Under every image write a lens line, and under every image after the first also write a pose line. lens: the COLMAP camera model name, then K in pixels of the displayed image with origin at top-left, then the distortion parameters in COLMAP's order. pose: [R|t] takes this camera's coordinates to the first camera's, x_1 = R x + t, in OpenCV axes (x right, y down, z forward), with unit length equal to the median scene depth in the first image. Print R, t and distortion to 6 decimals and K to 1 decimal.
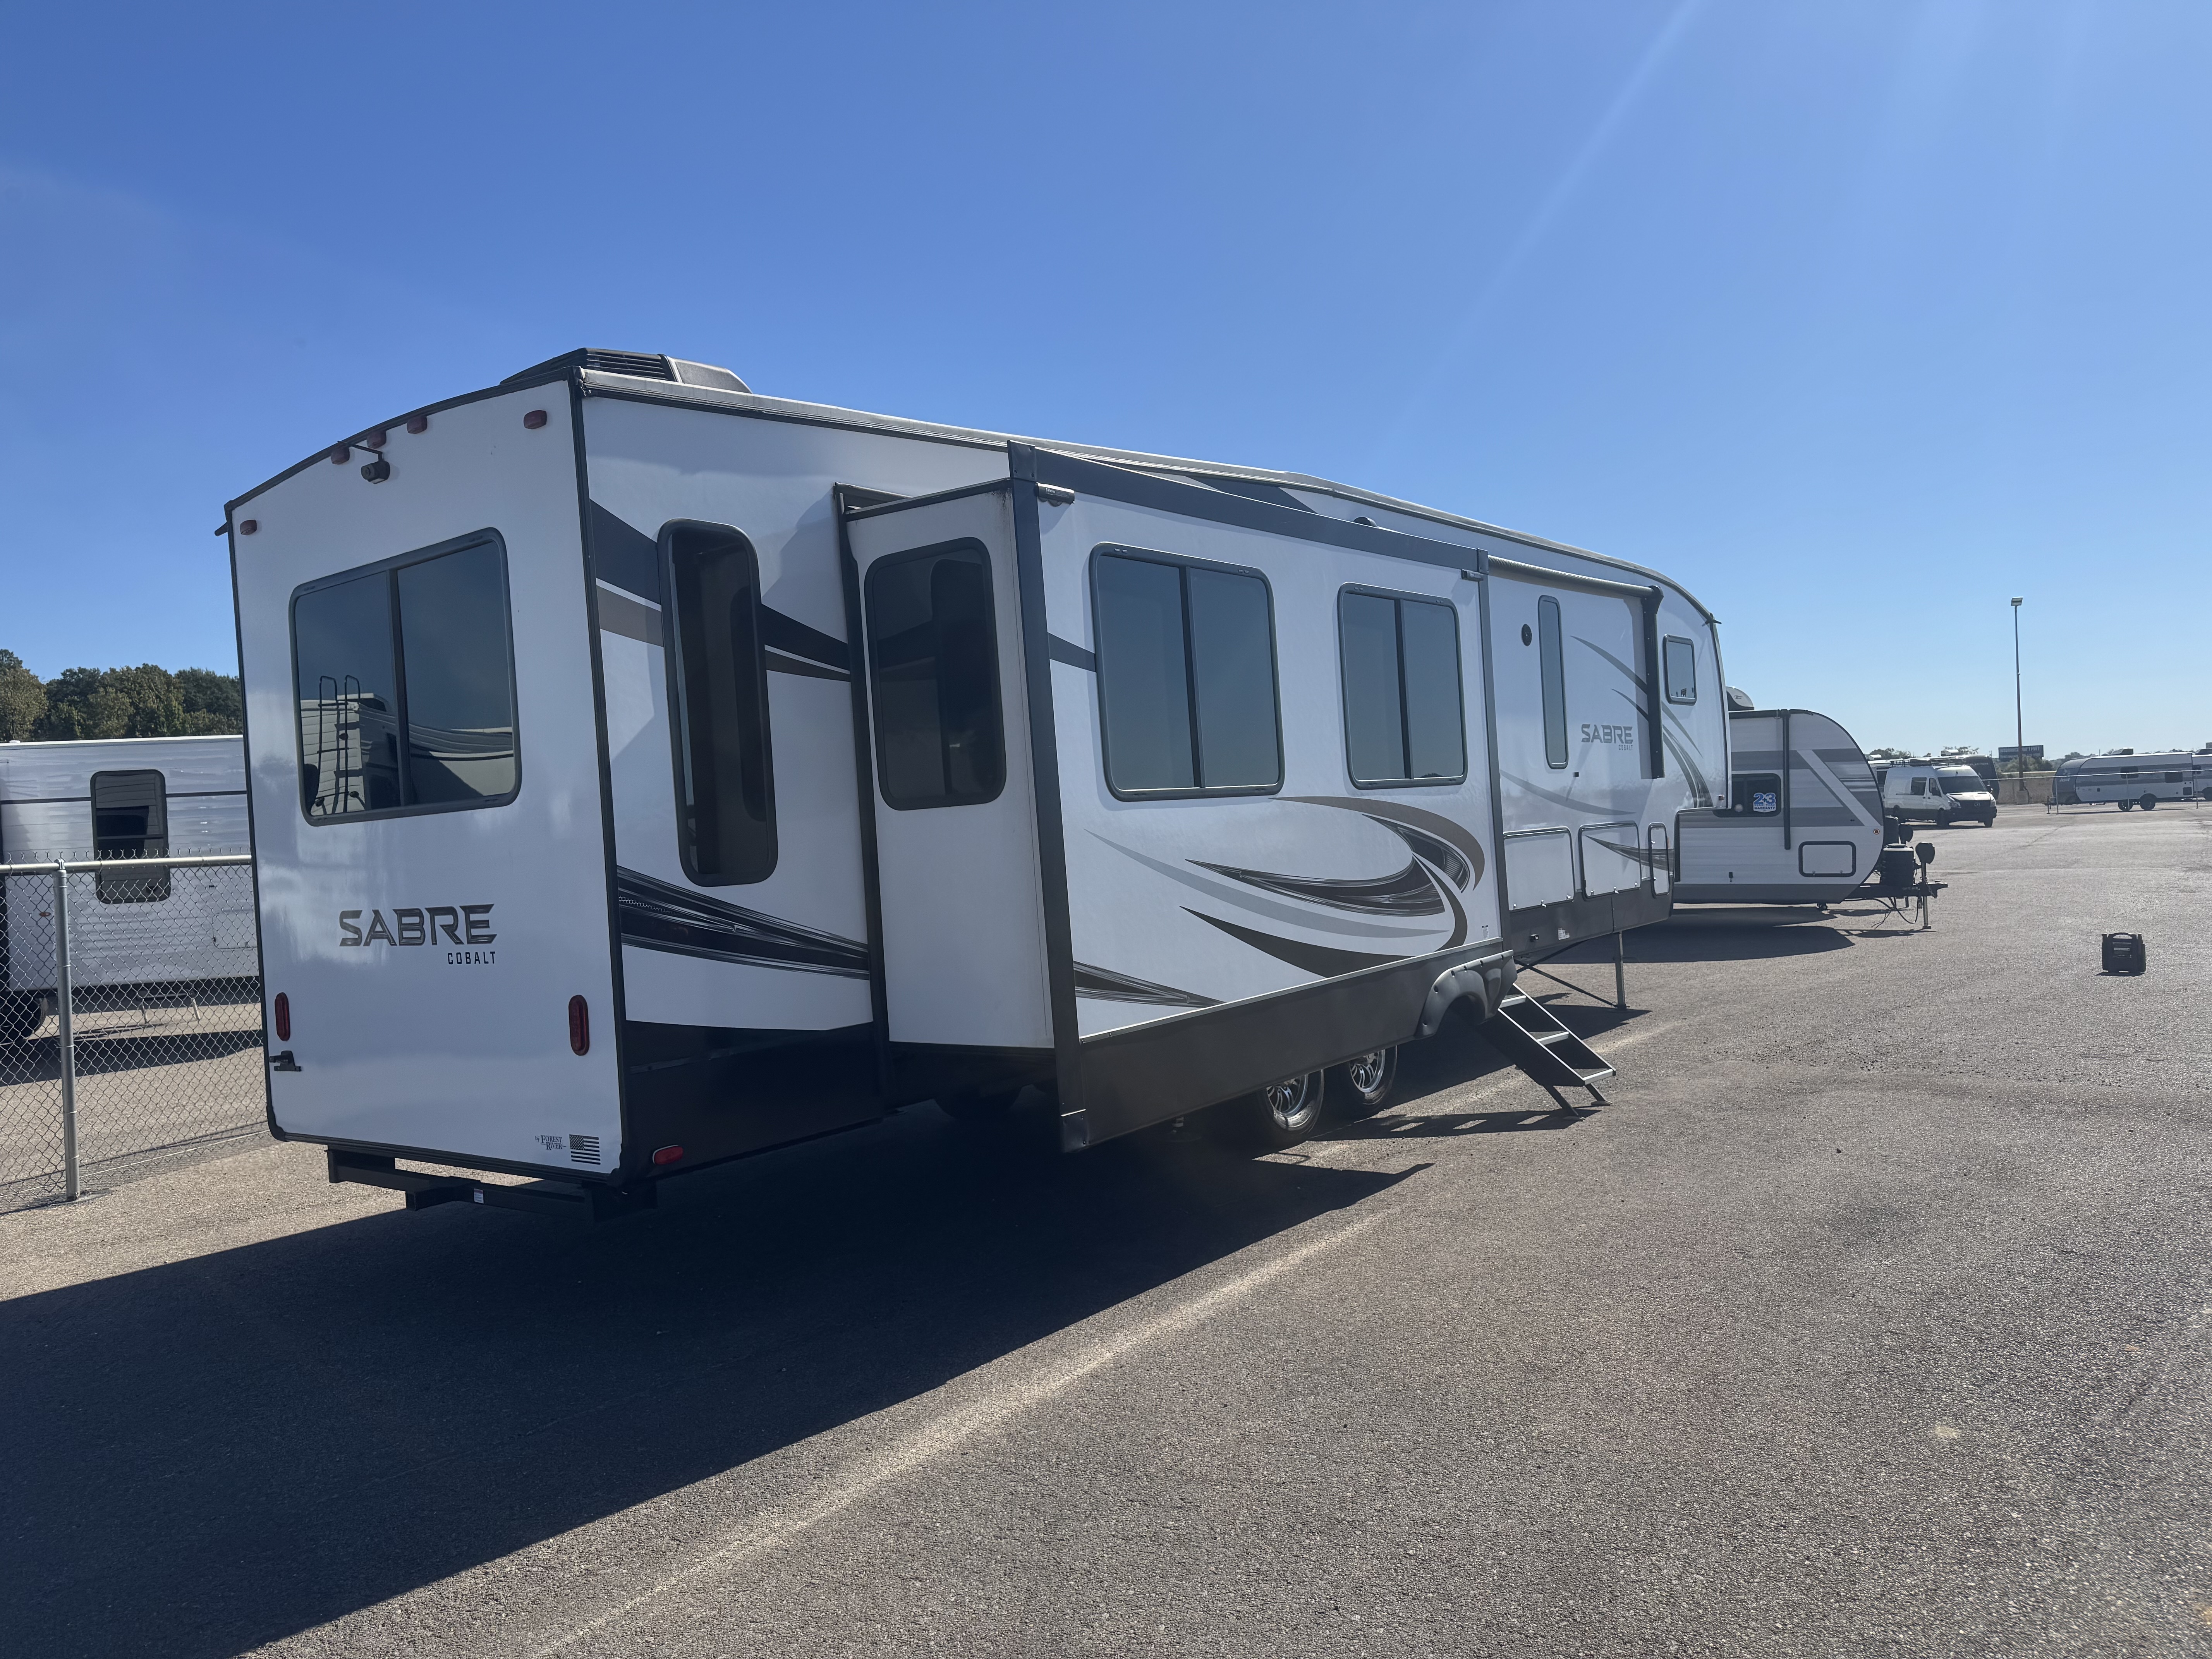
lens RADIAL K [[1583.5, 0, 1106.0], [0, 1583.5, 829.5], [0, 0, 1]] dist [0.000601, -0.003635]
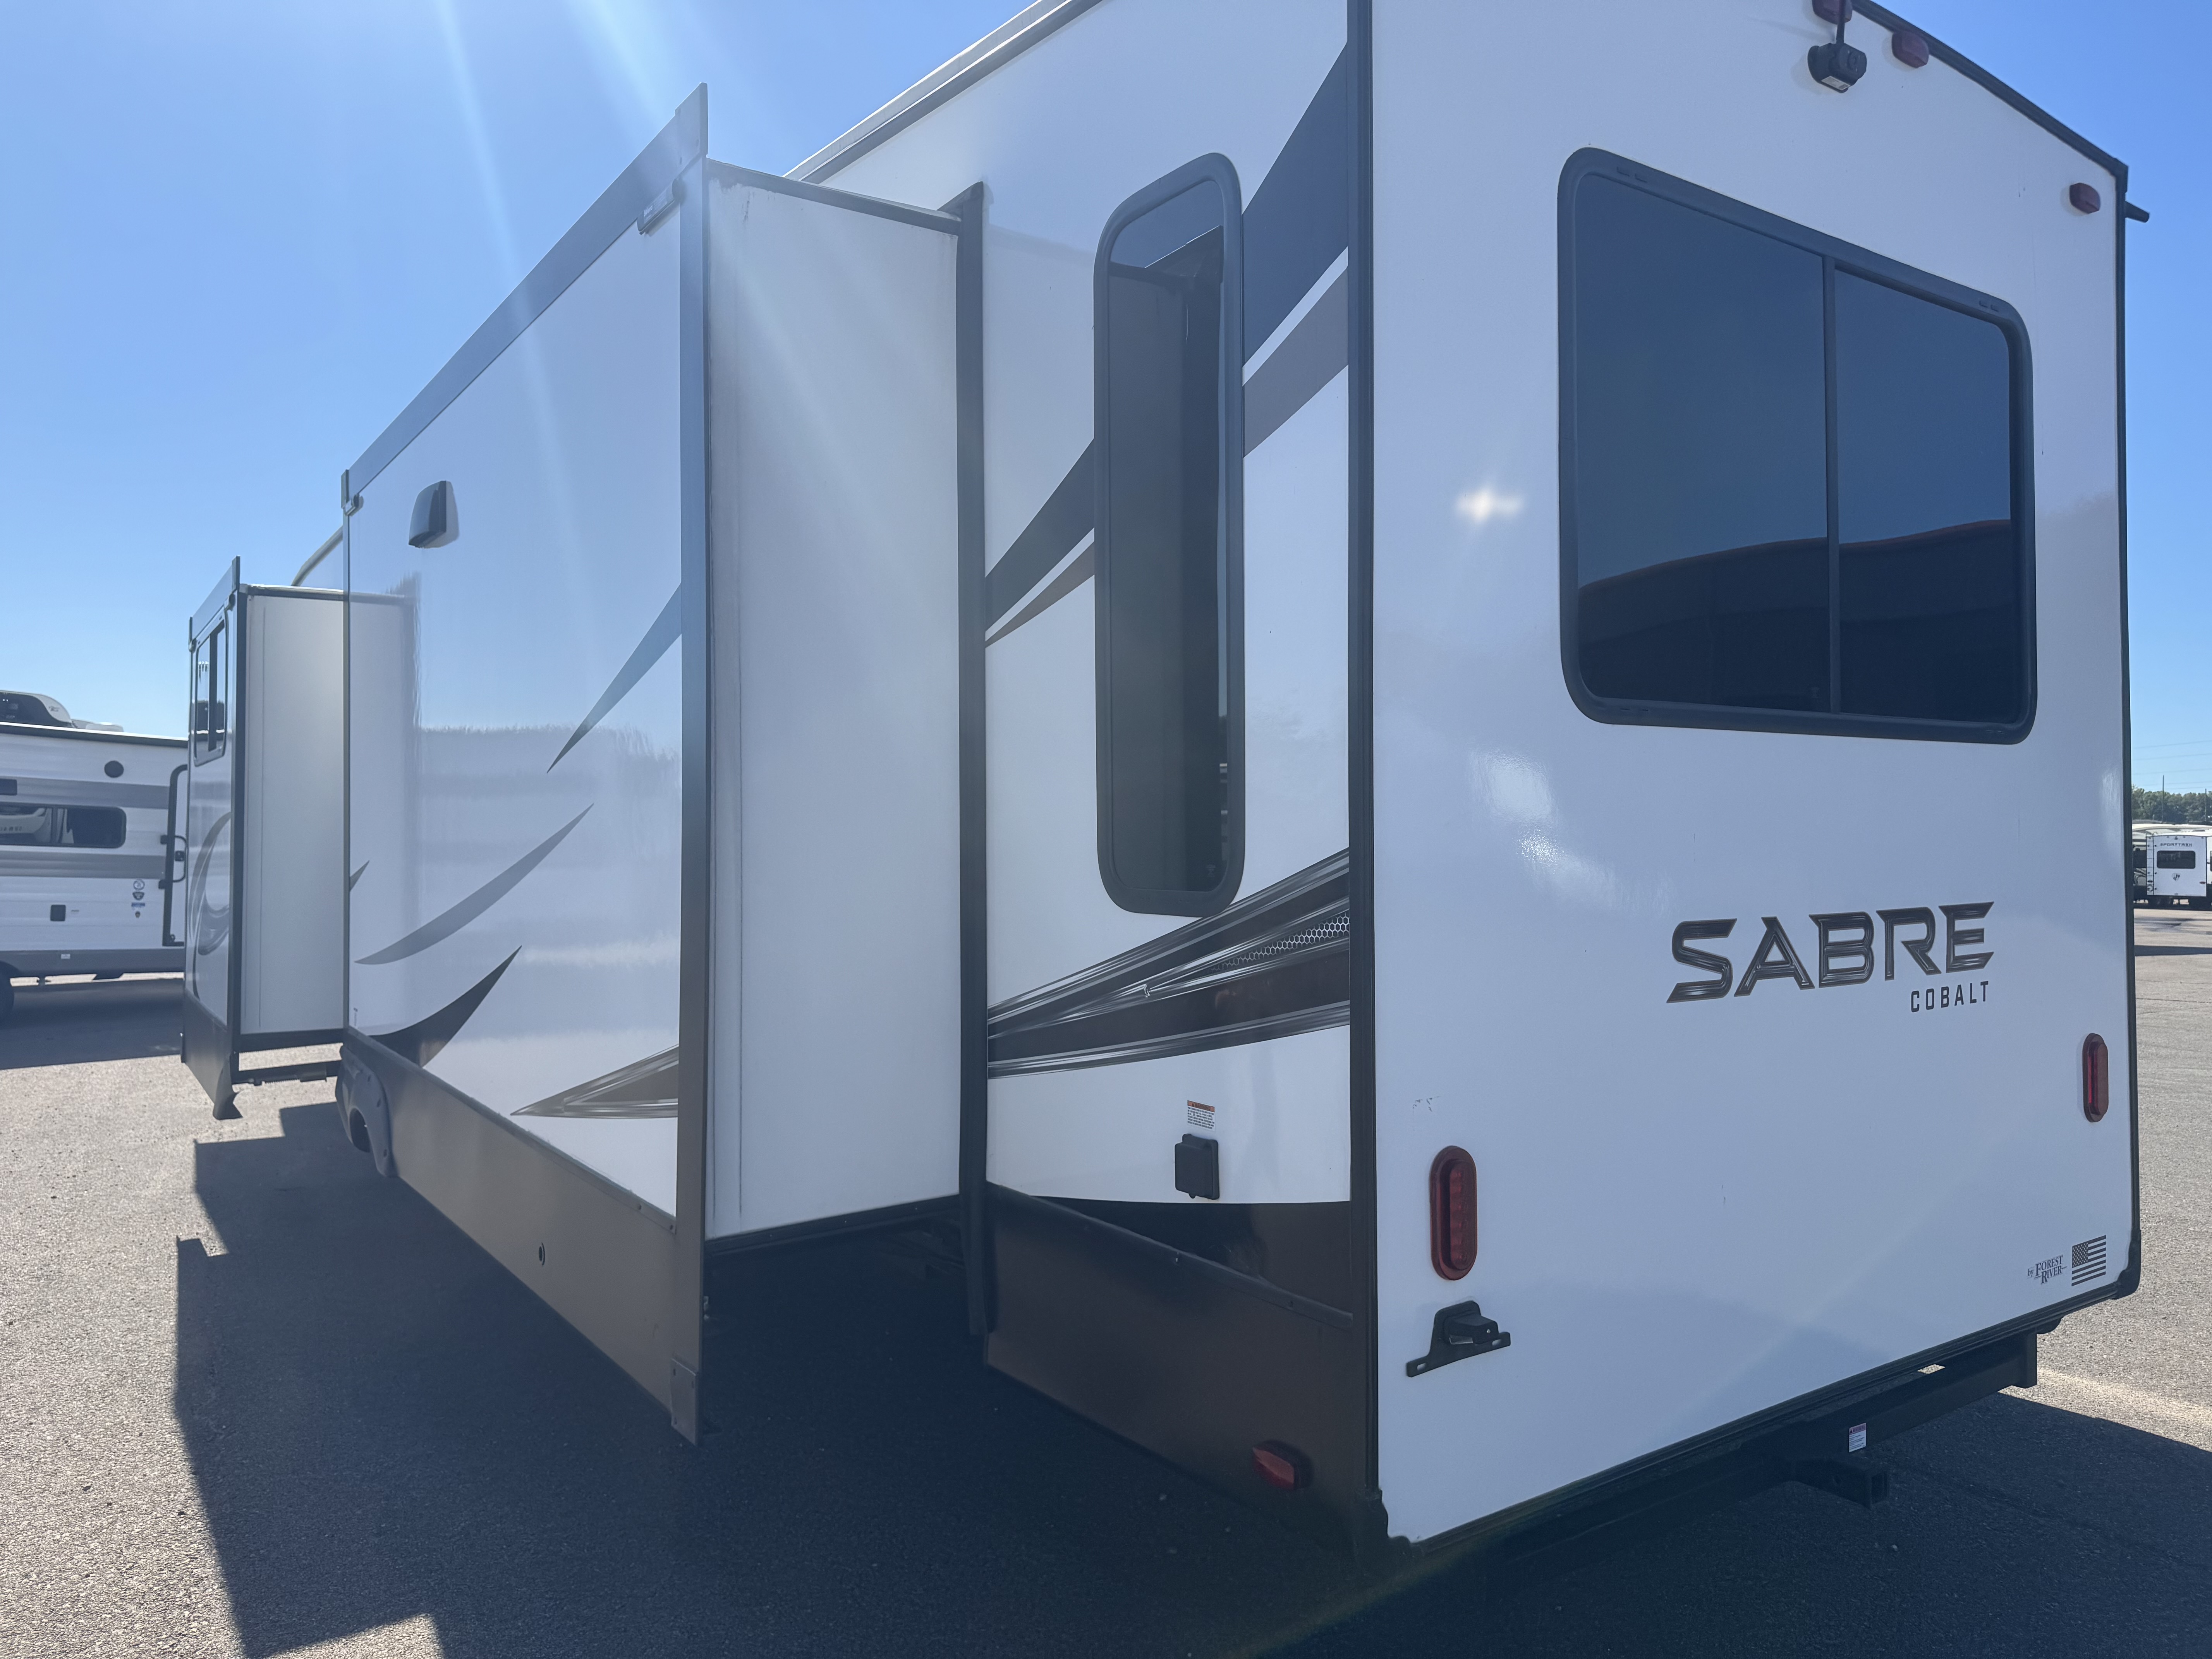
lens RADIAL K [[1583.5, 0, 1106.0], [0, 1583.5, 829.5], [0, 0, 1]] dist [0.000601, -0.003635]
pose [[0.289725, 0.072724, 0.954343, -1.012377], [-0.008402, 0.997264, -0.073444, 0.063316], [-0.957073, 0.013260, 0.289543, 1.090053]]
